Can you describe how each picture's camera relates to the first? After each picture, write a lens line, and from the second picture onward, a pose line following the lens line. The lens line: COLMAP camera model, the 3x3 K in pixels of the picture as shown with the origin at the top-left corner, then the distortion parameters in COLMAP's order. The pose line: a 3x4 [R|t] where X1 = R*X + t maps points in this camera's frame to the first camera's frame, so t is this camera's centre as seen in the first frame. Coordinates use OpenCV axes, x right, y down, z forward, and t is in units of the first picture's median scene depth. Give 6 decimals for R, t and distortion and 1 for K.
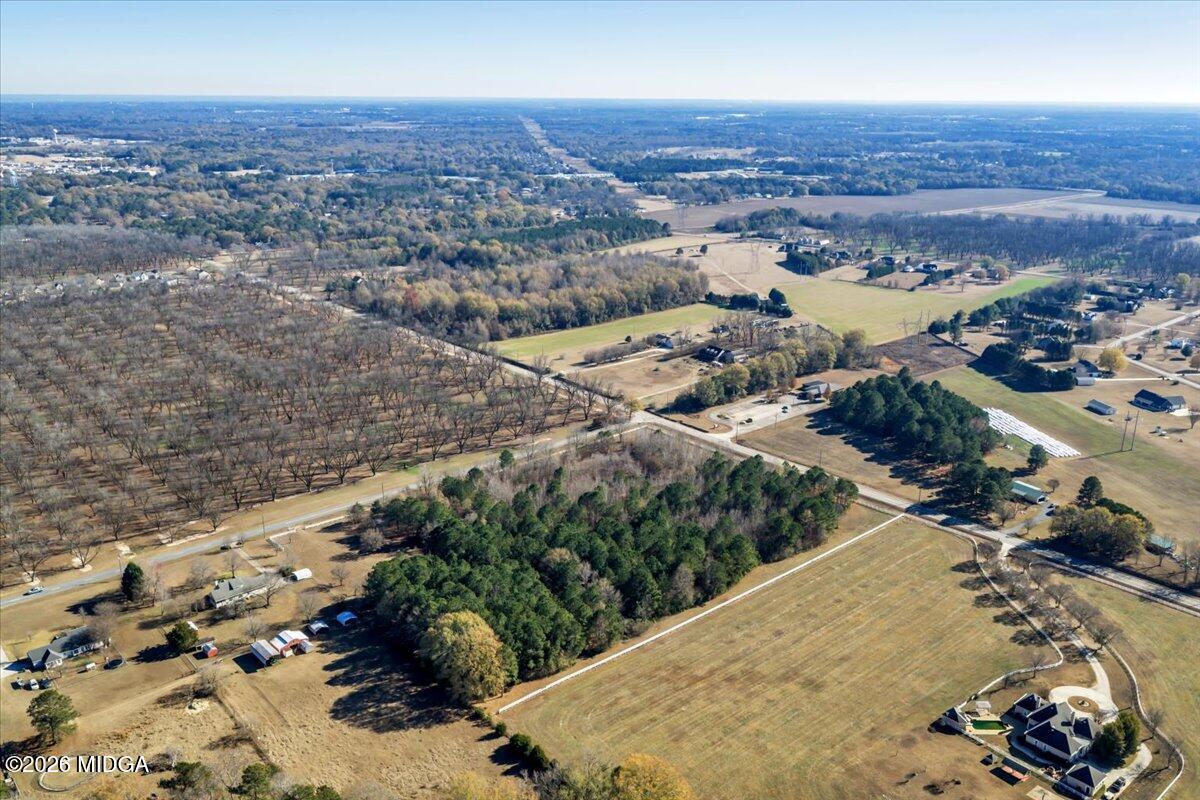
lens RADIAL K [[989.0, 0, 603.5], [0, 989.0, 395.8], [0, 0, 1]] dist [0.024012, -0.039279]
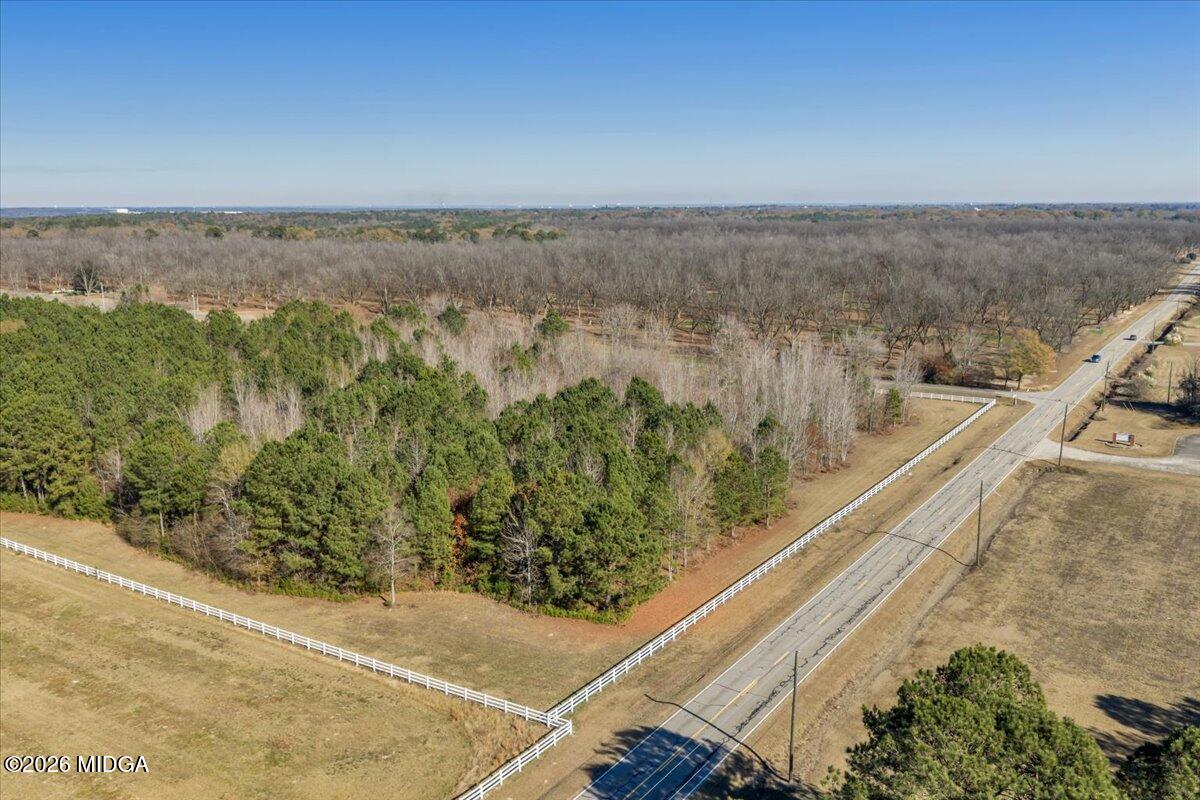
lens RADIAL K [[989.0, 0, 603.5], [0, 989.0, 395.8], [0, 0, 1]] dist [0.024012, -0.039279]
pose [[0.264279, 0.170393, -0.949275, 0.466457], [-0.276016, 0.956462, 0.094840, 0.040542], [0.924106, 0.236951, 0.299804, 0.924547]]
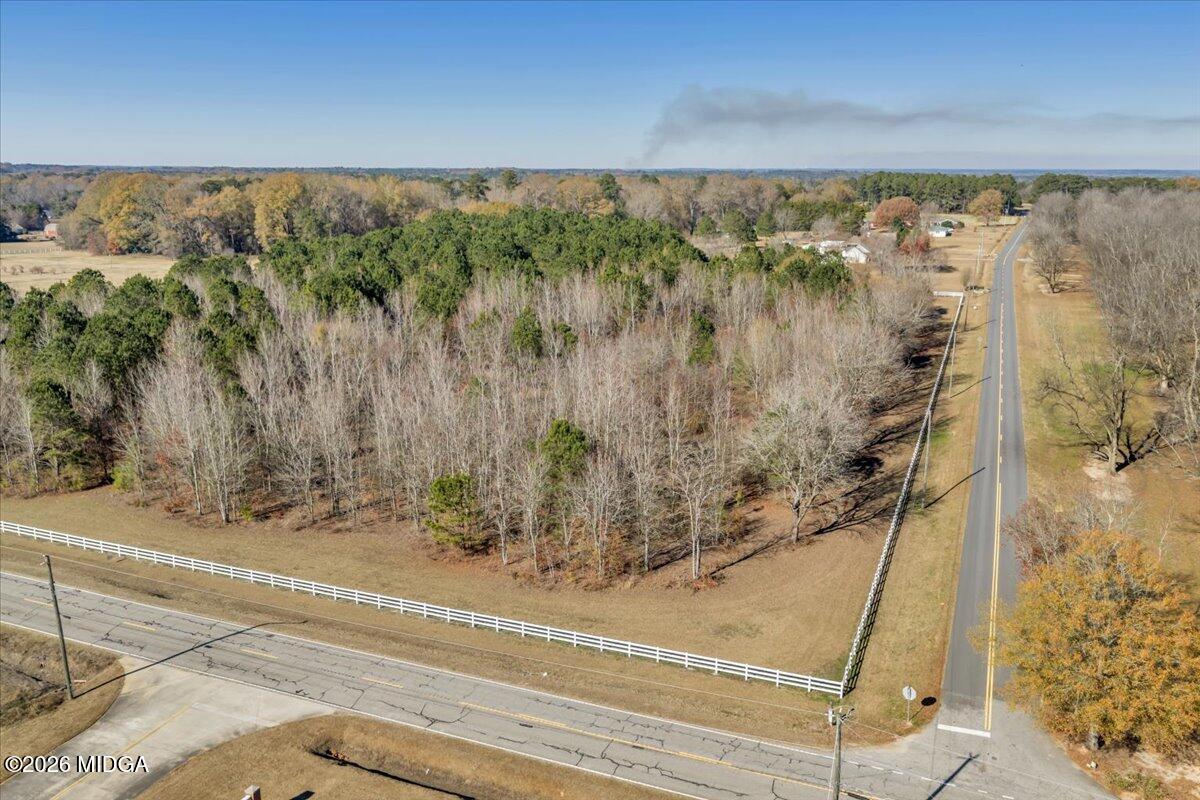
lens RADIAL K [[989.0, 0, 603.5], [0, 989.0, 395.8], [0, 0, 1]] dist [0.024012, -0.039279]
pose [[-0.897459, 0.085878, -0.432657, 0.152572], [-0.141962, 0.872443, 0.467643, -0.069363], [0.417629, 0.481112, -0.770790, 1.328556]]
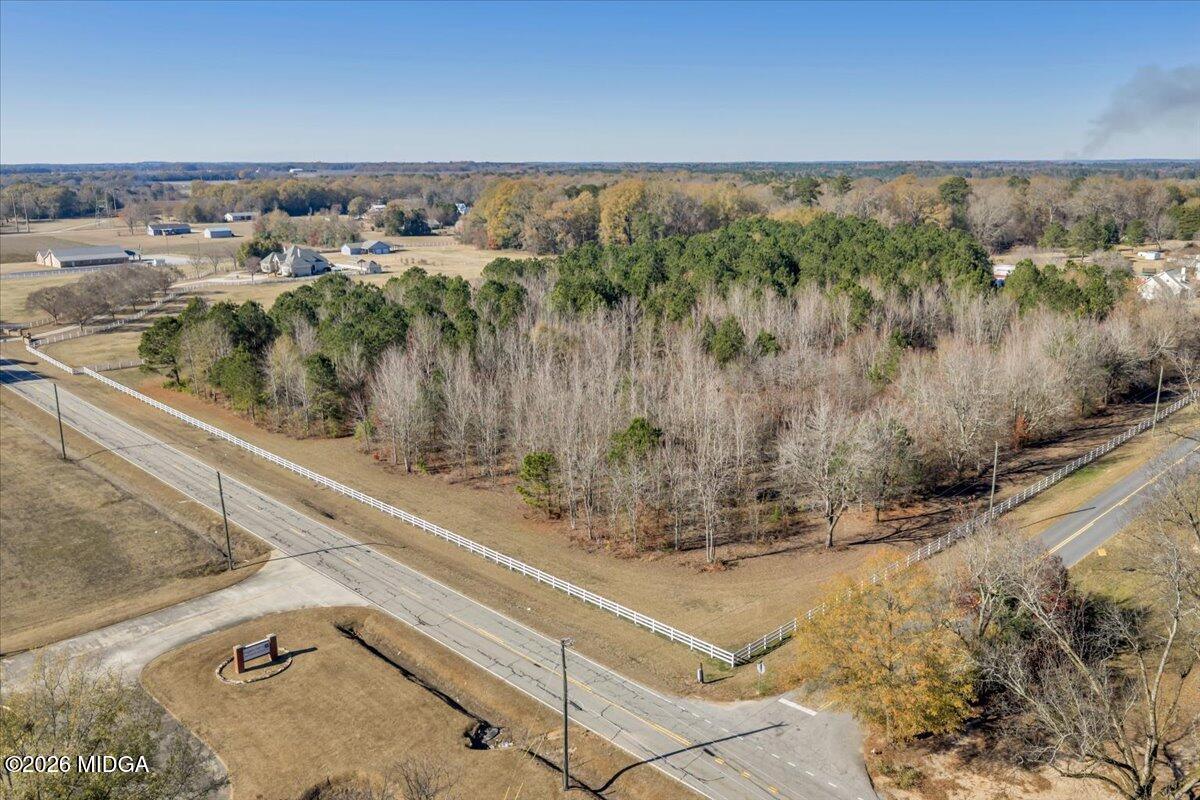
lens RADIAL K [[989.0, 0, 603.5], [0, 989.0, 395.8], [0, 0, 1]] dist [0.024012, -0.039279]
pose [[-0.998762, 0.006352, -0.049337, 0.089656], [-0.019516, 0.862257, 0.506095, -0.097641], [0.045756, 0.506431, -0.861066, 1.379533]]
